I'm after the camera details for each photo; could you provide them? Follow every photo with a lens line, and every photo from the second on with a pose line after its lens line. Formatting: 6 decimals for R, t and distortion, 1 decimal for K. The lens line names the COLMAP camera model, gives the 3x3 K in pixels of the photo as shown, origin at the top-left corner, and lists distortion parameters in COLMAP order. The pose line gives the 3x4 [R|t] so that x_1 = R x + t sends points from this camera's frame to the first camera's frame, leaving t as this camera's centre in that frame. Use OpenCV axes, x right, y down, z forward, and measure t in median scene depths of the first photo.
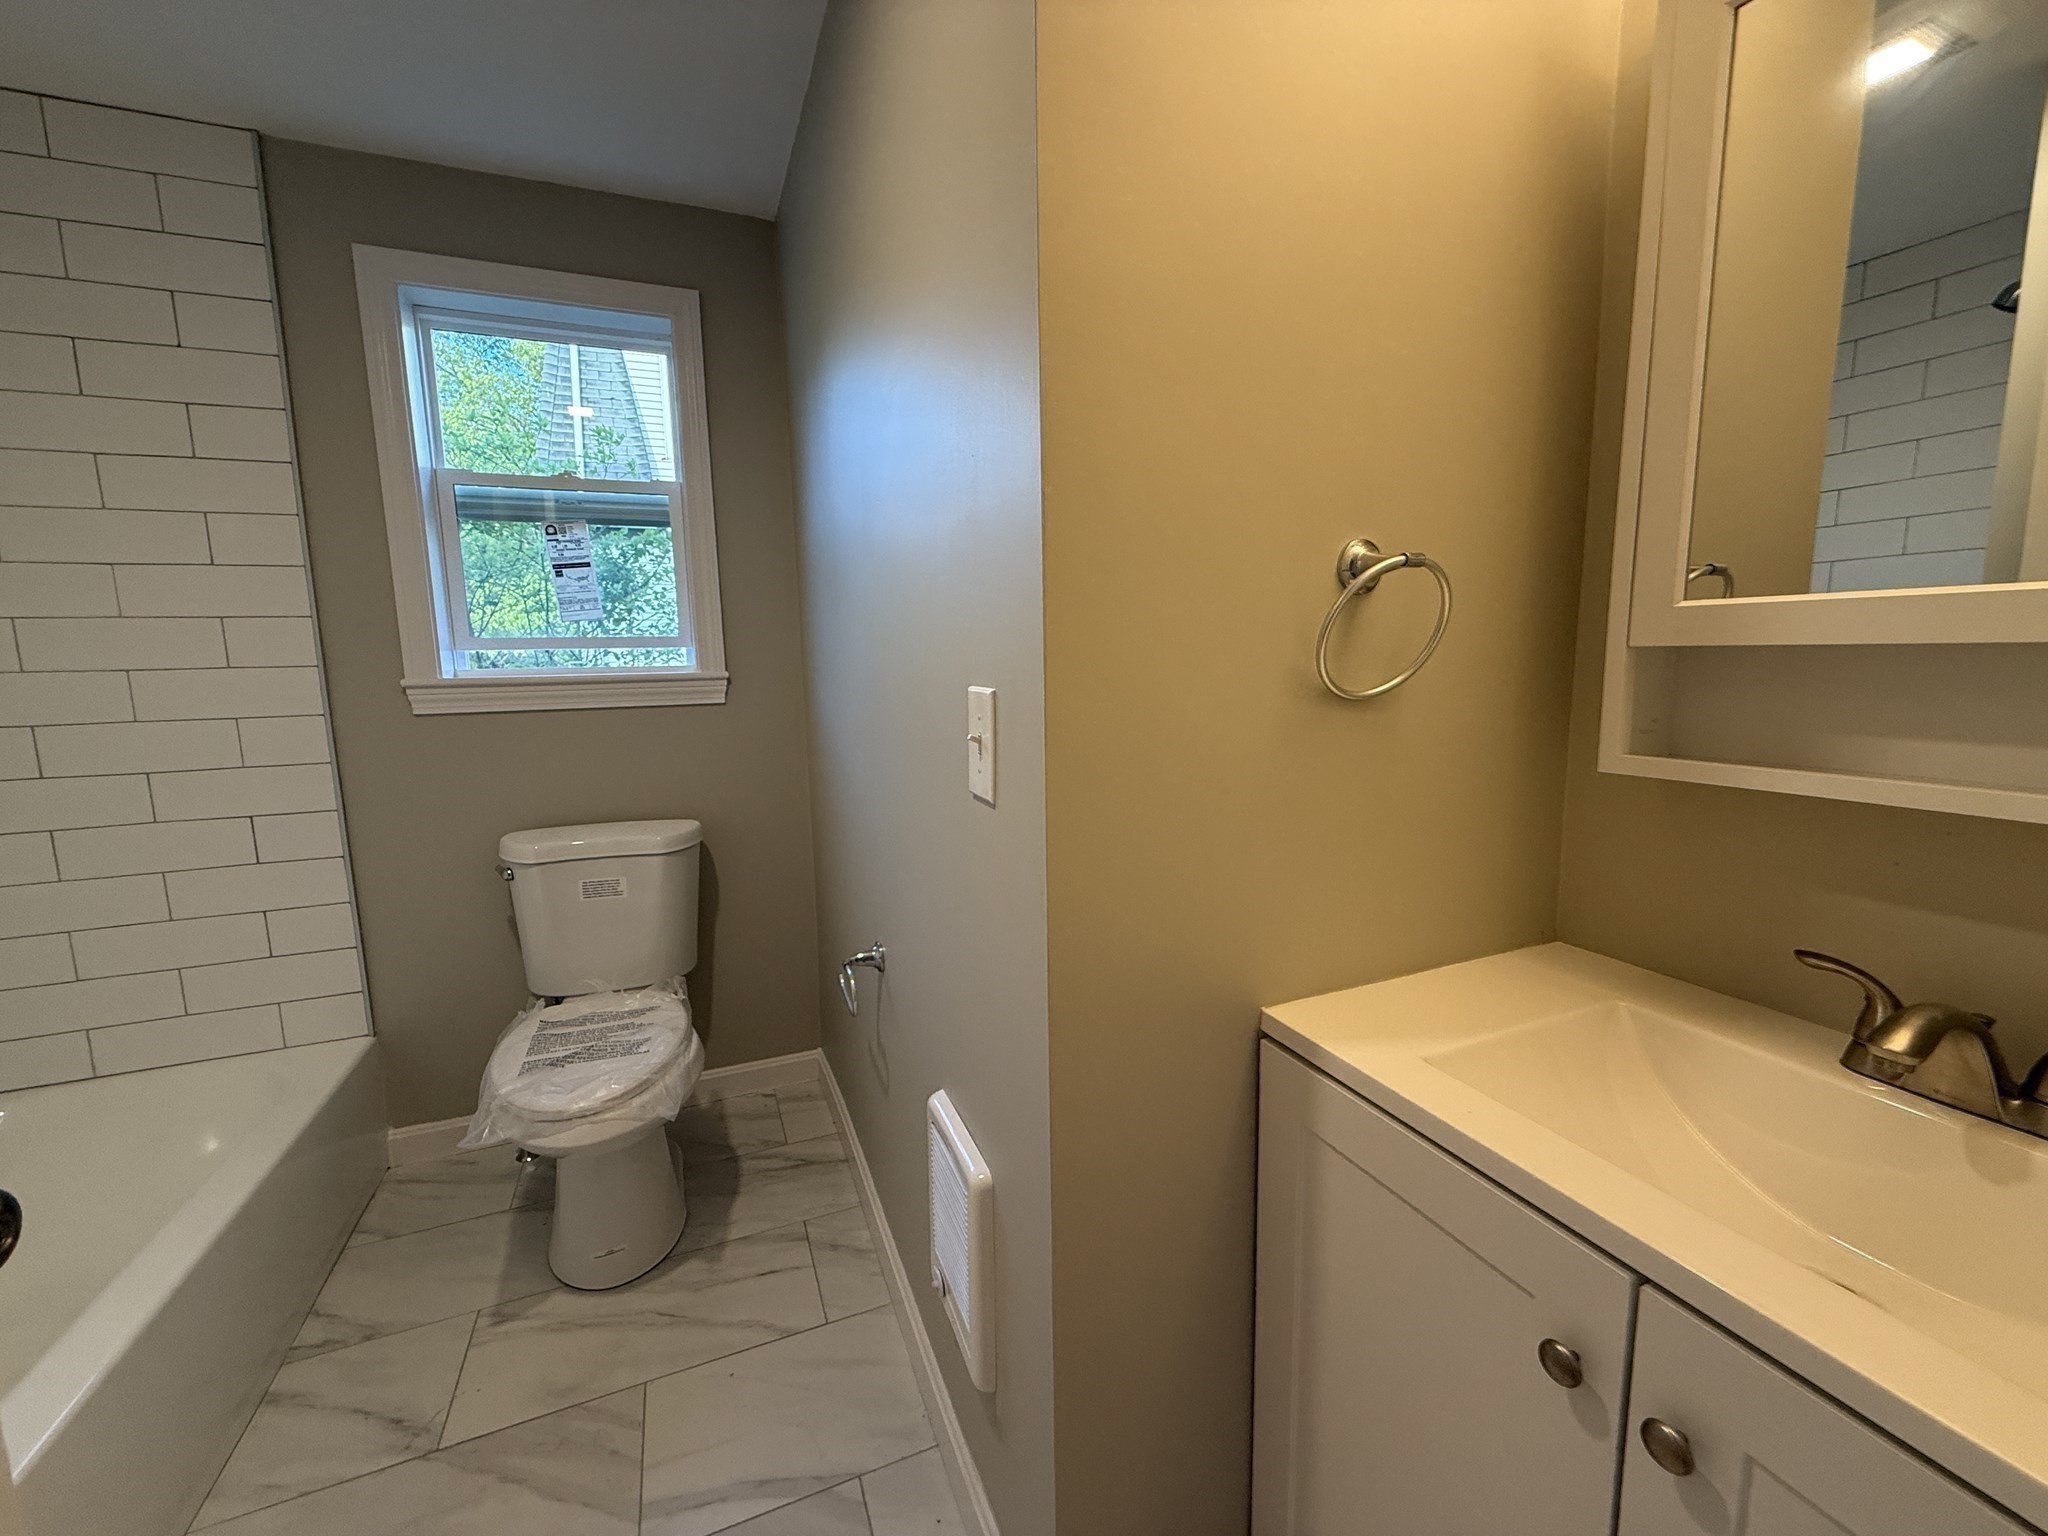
lens RADIAL K [[829.6, 0, 1000.9], [0, 829.6, 771.1], [0, 0, 1]] dist [0.002604, 0.000514]
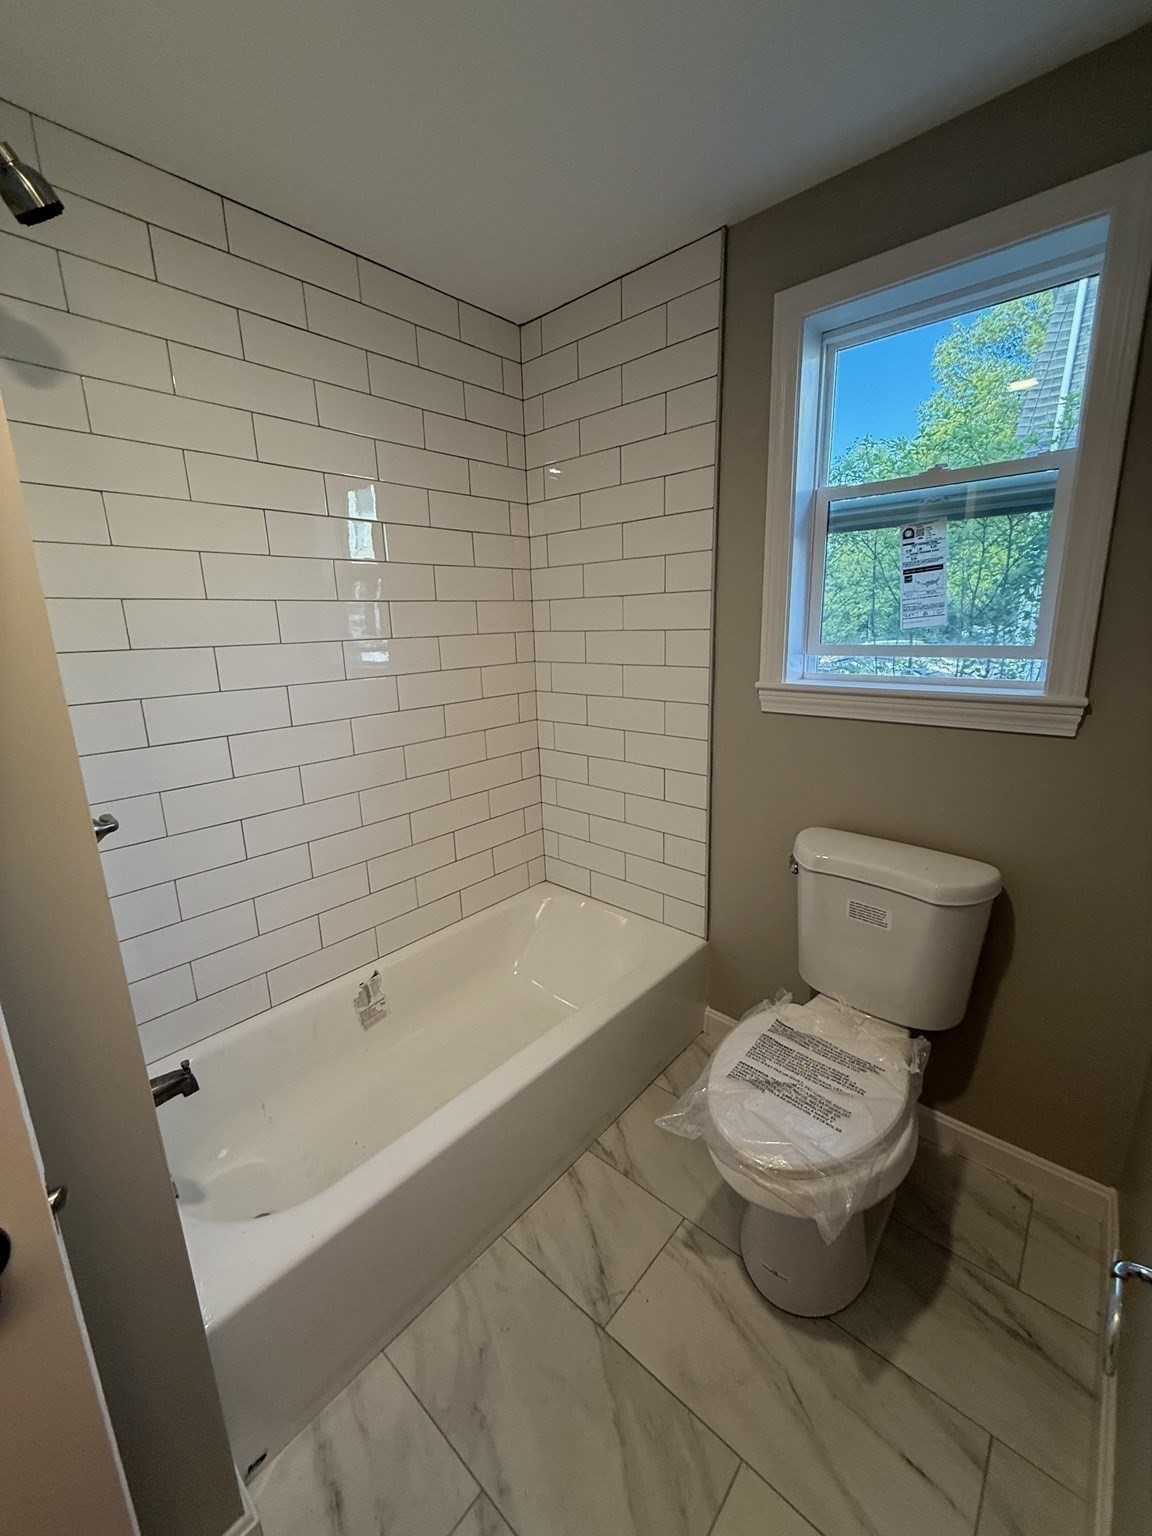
lens RADIAL K [[611.8, 0, 576.0], [0, 611.8, 768.0], [0, 0, 1]] dist [-0.000215, -0.000931]
pose [[0.460549, 0.212712, -0.861770, -0.050802], [-0.102506, 0.977112, 0.186400, -0.126096], [0.881696, 0.002490, 0.471812, 0.349047]]
